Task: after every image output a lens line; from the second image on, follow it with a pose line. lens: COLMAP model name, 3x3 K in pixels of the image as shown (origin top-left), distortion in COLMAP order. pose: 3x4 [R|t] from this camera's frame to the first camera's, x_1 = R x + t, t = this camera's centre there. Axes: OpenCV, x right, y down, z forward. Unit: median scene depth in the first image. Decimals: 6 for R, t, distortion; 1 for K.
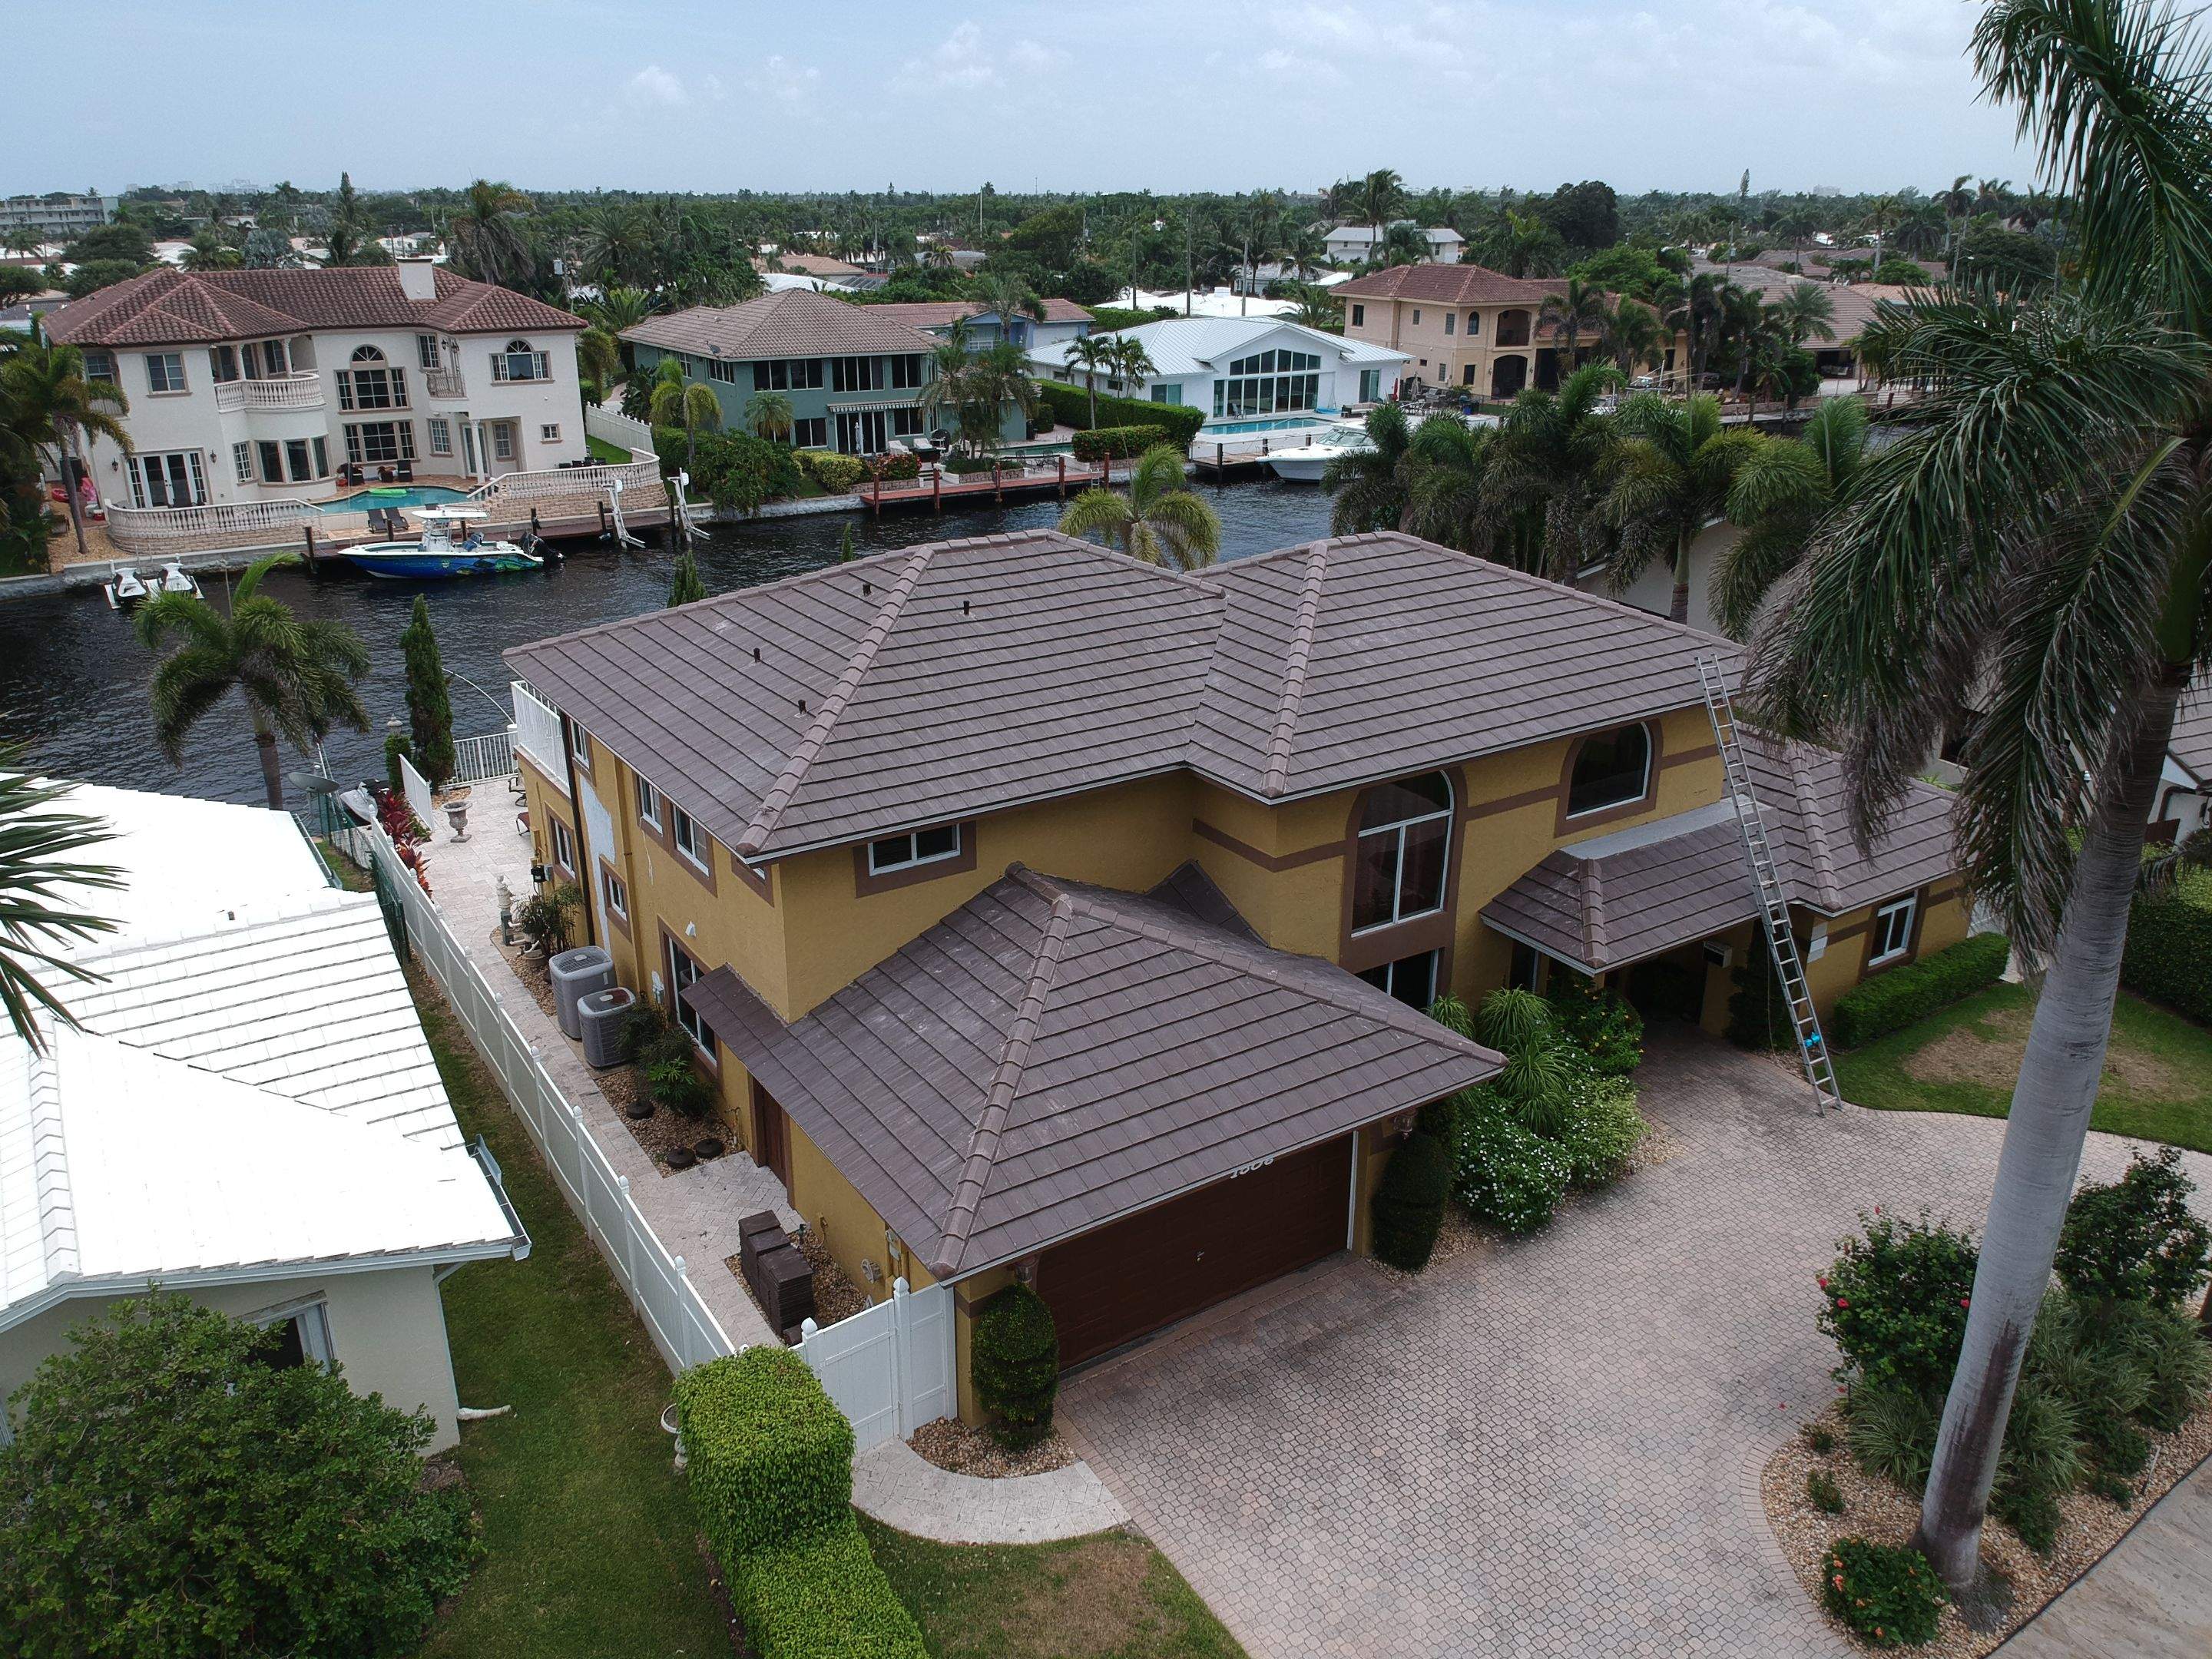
lens RADIAL K [[1603.8, 0, 1094.3], [0, 1603.8, 816.3], [0, 0, 1]] dist [0.072516, -0.133041]
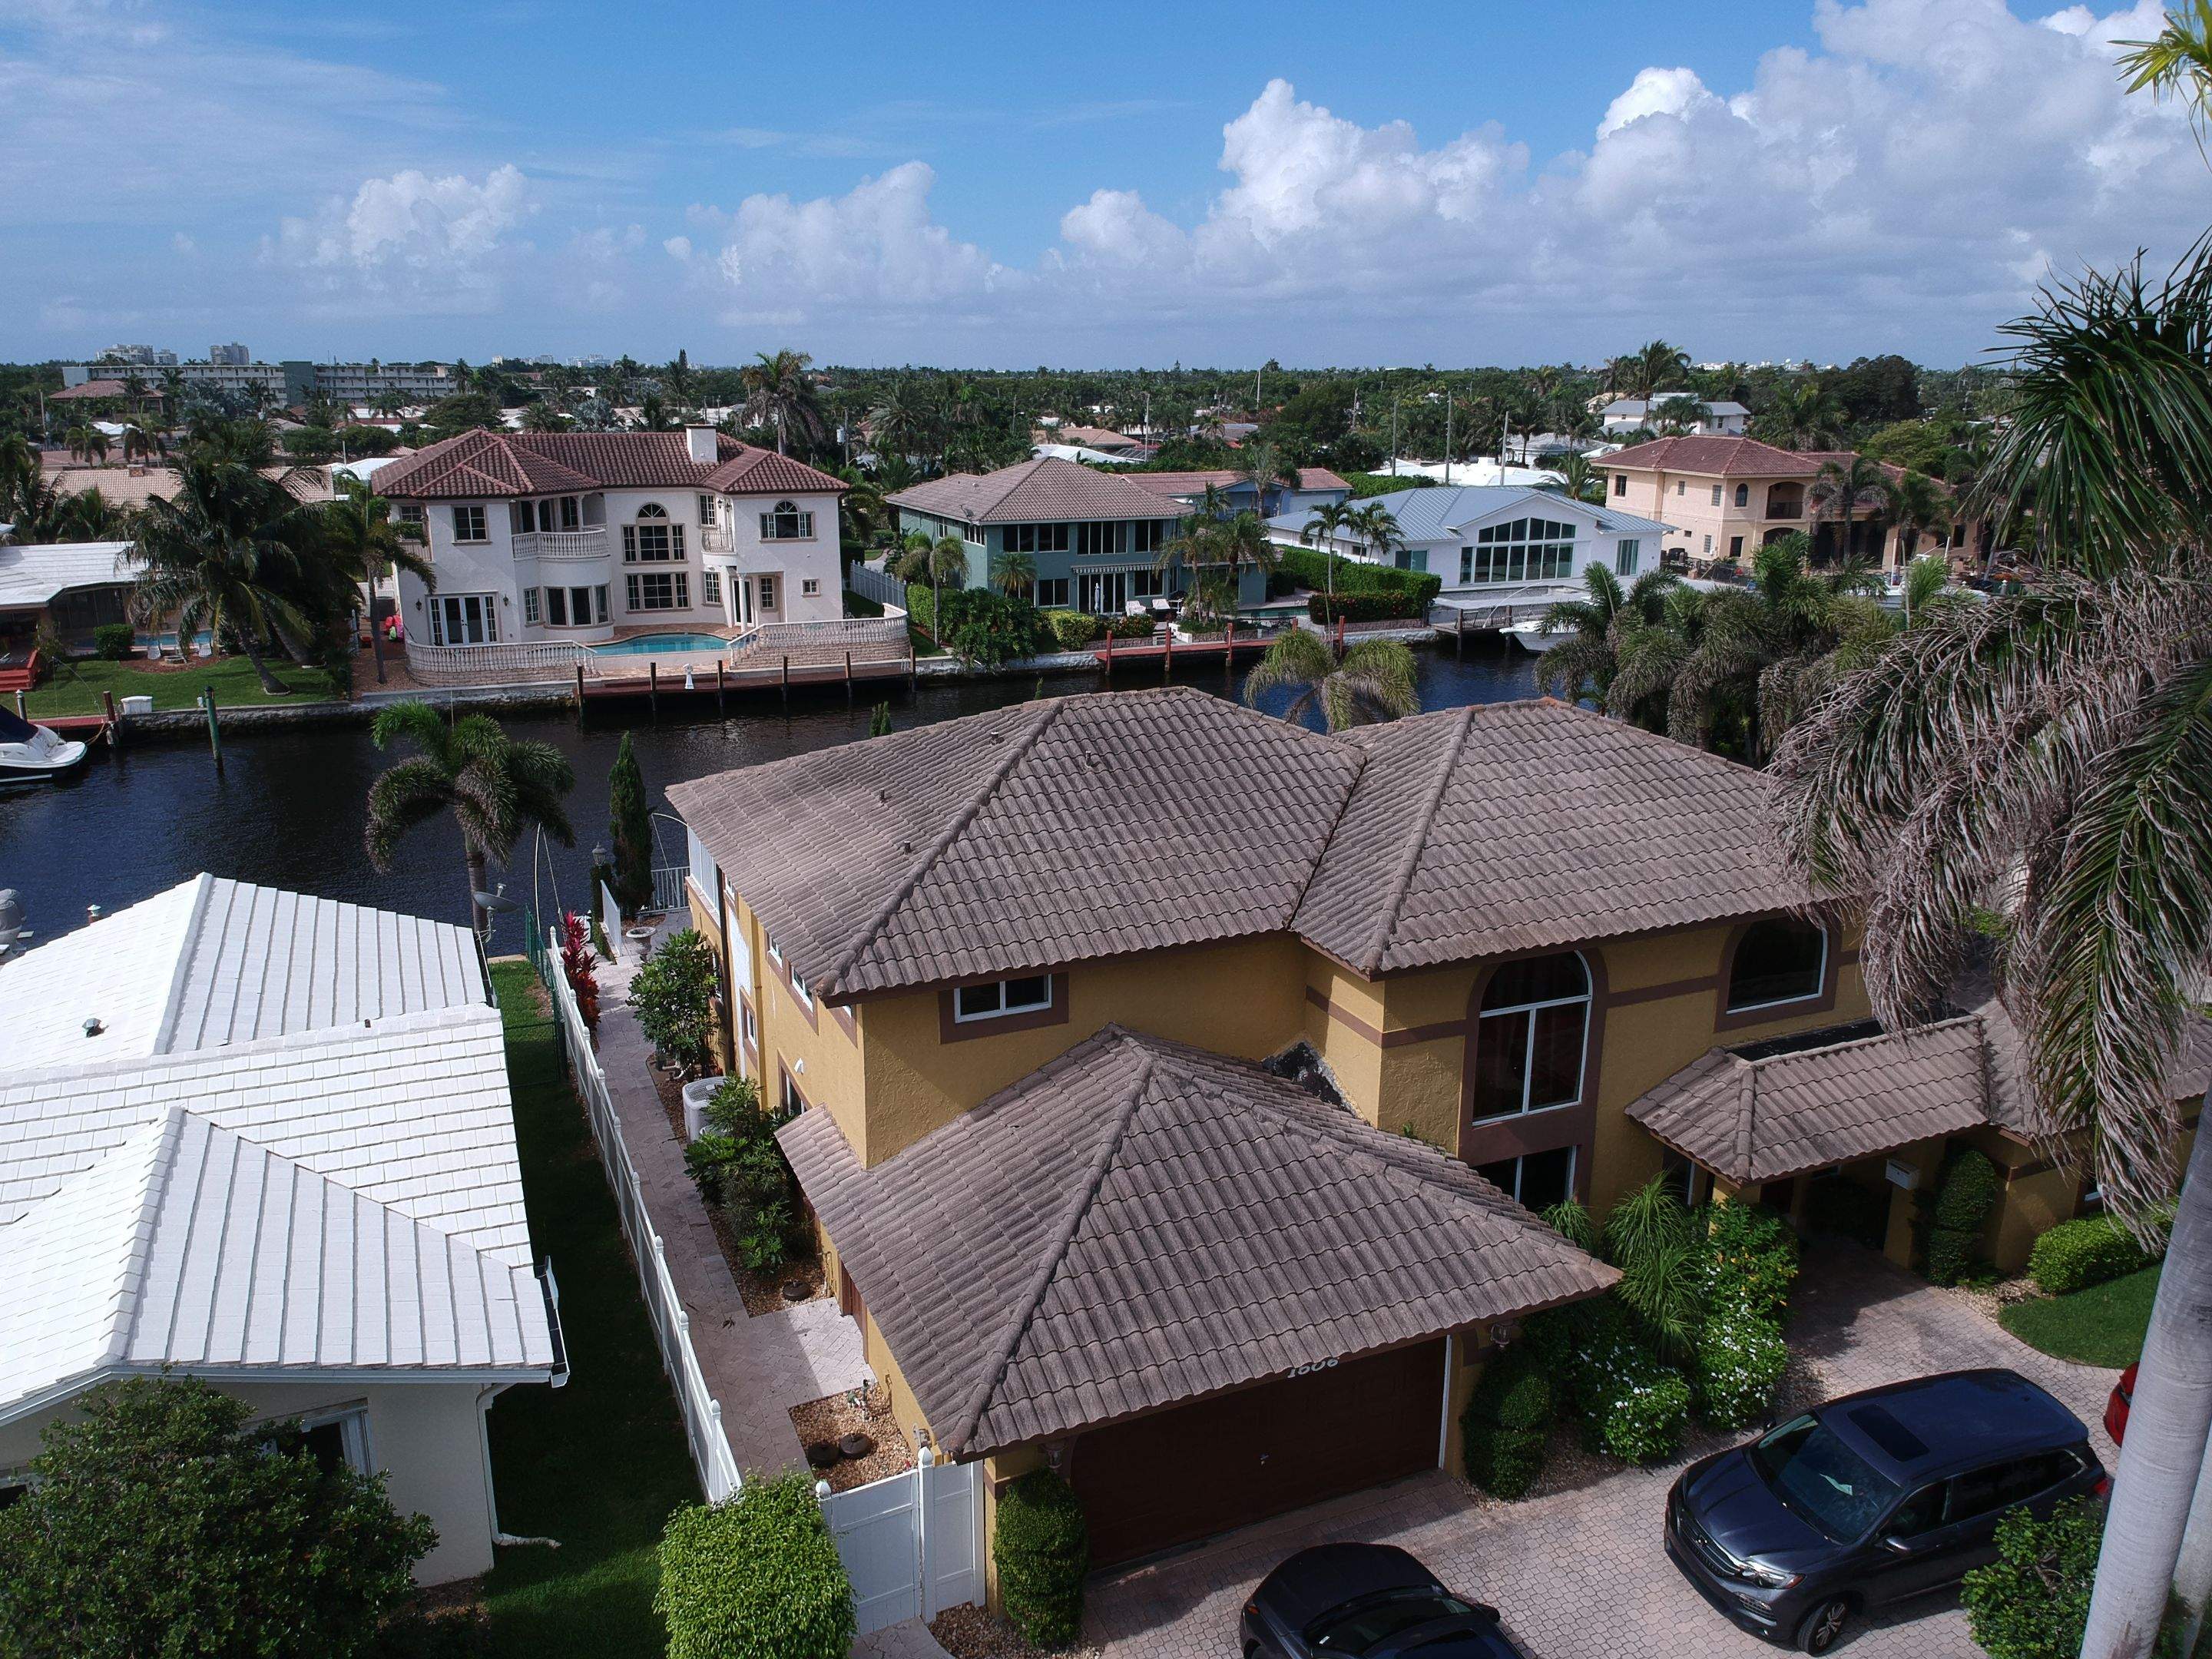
lens RADIAL K [[1603.8, 0, 1091.4], [0, 1603.8, 823.2], [0, 0, 1]] dist [0.072516, -0.133041]
pose [[0.985508, 0.045257, -0.163480, 0.076745], [-0.060340, 0.994246, -0.088509, -0.002348], [0.158534, 0.097091, 0.982568, 0.024047]]
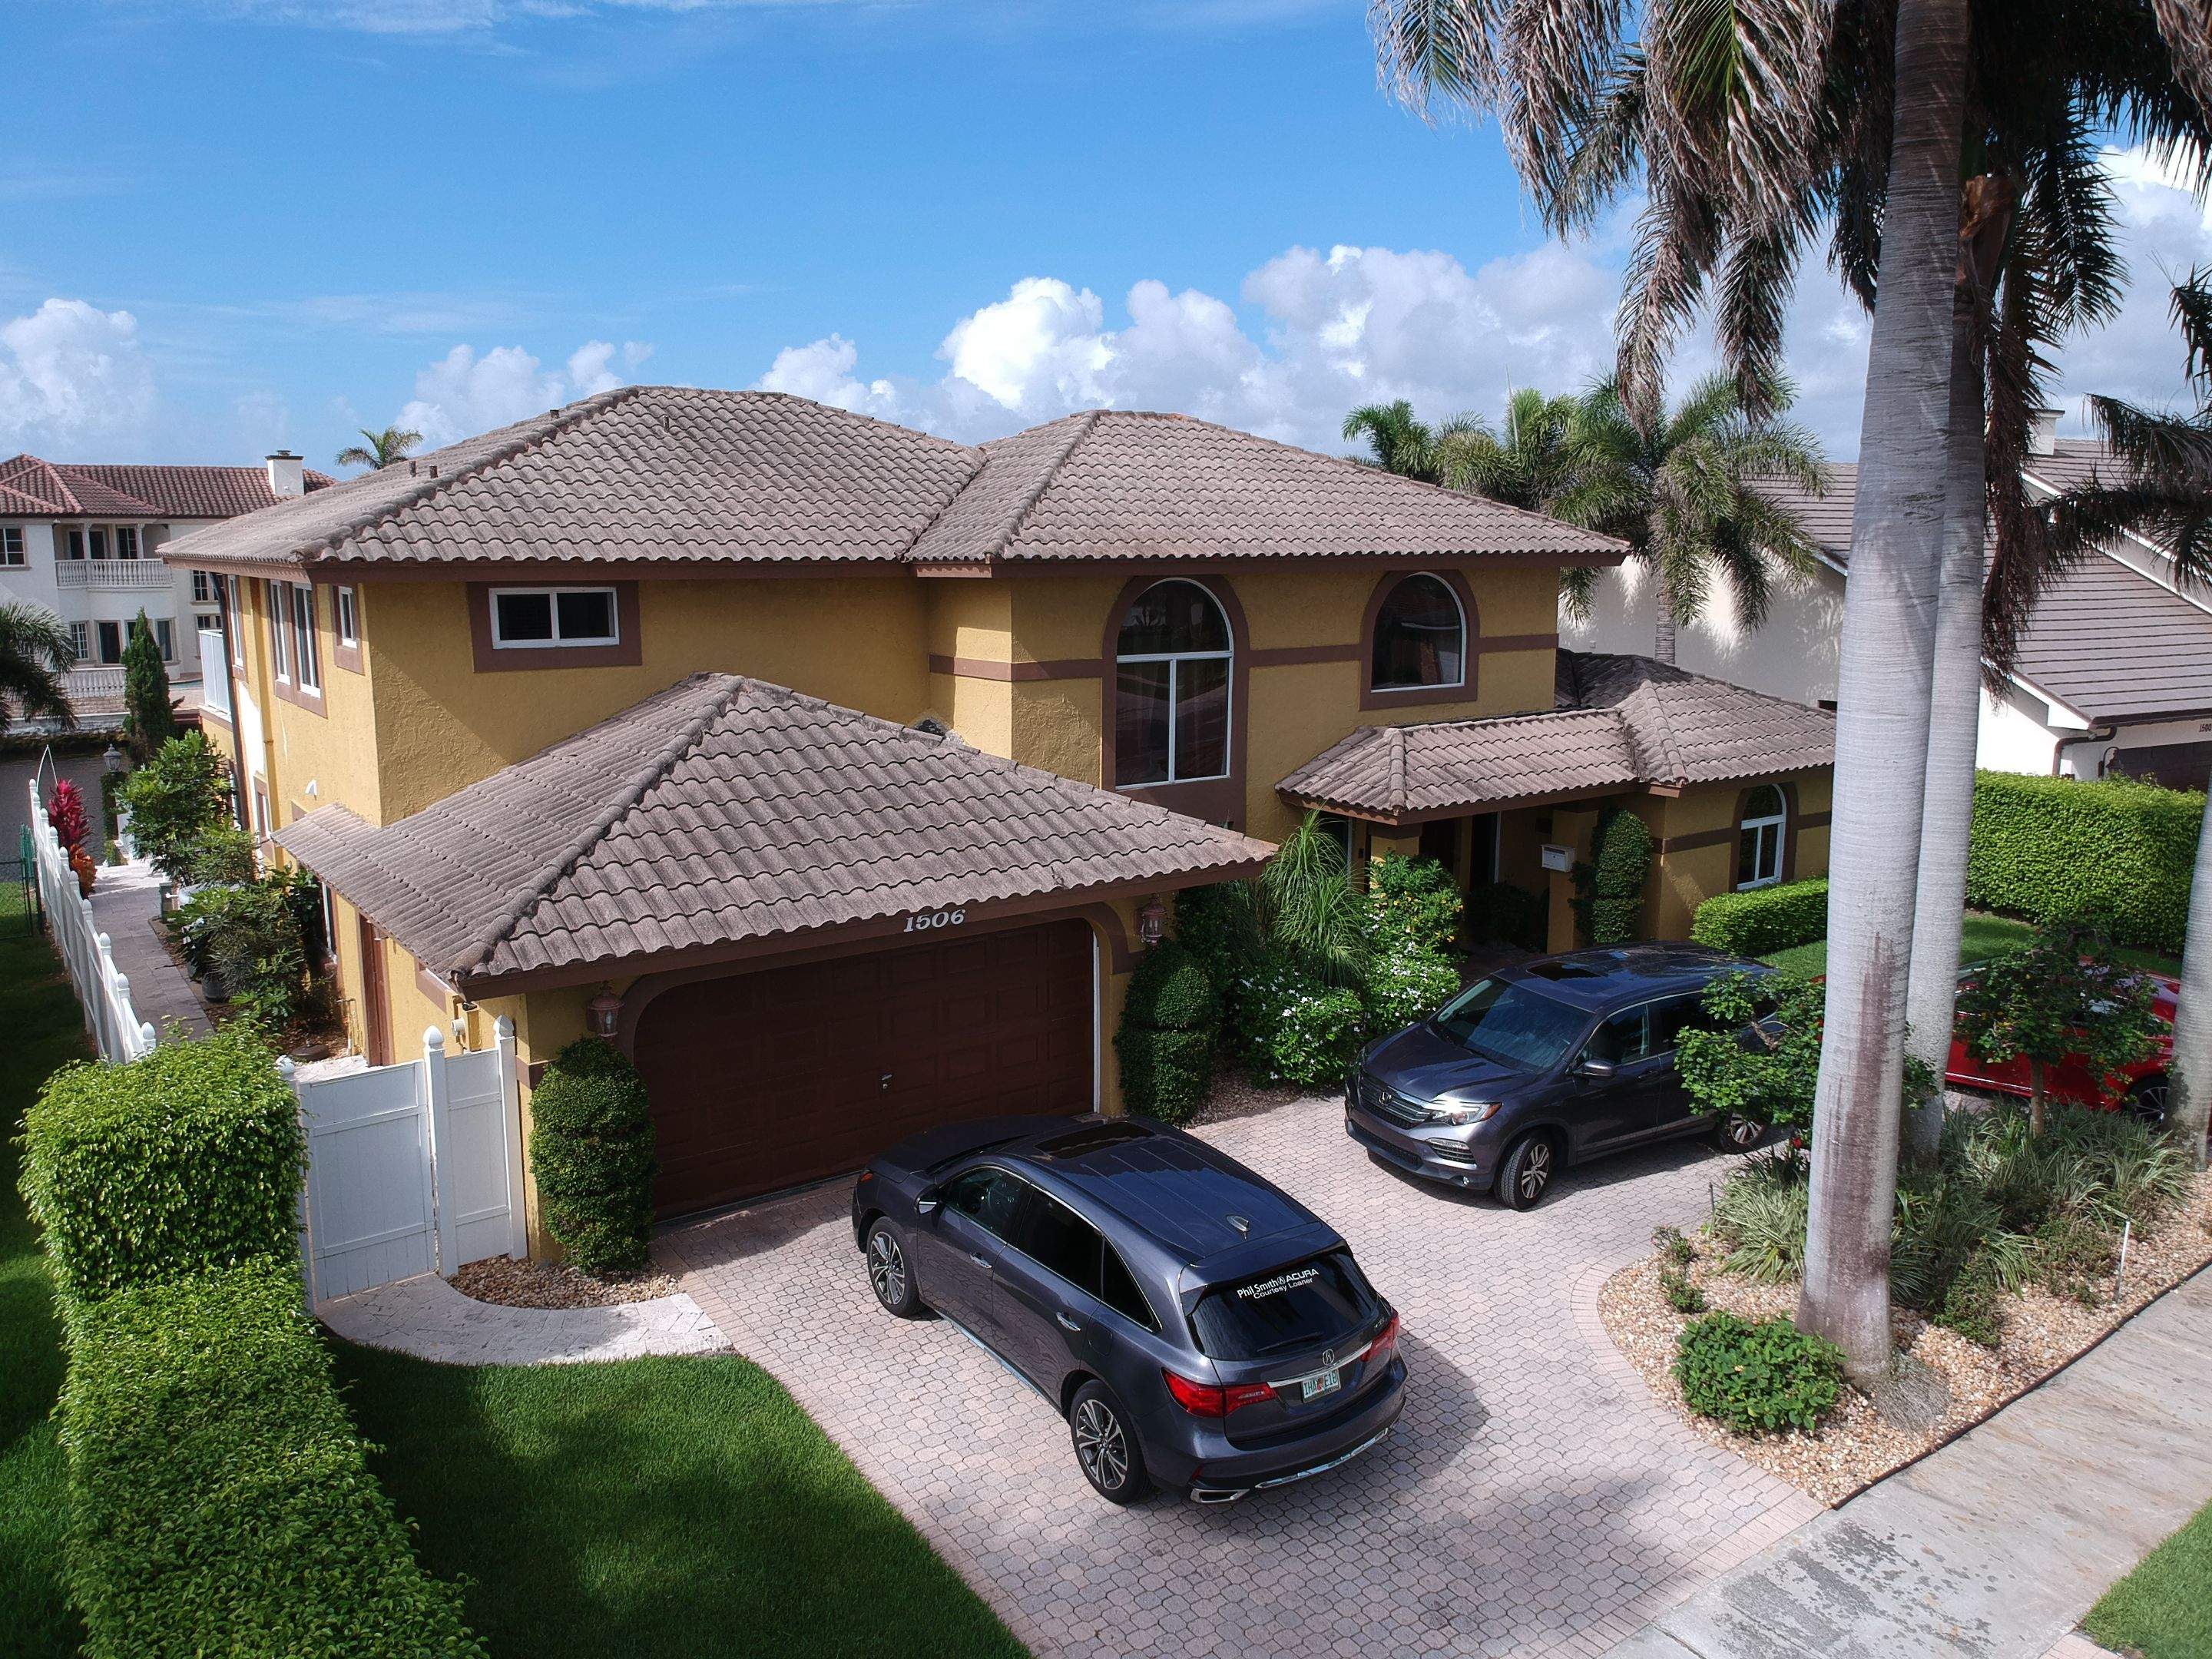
lens RADIAL K [[1603.8, 0, 1102.5], [0, 1603.8, 822.5], [0, 0, 1]] dist [0.072516, -0.133041]
pose [[0.998987, -0.007550, 0.044359, 0.101457], [0.016006, 0.980971, -0.193492, 0.224809], [-0.042054, 0.194006, 0.980099, 0.158230]]
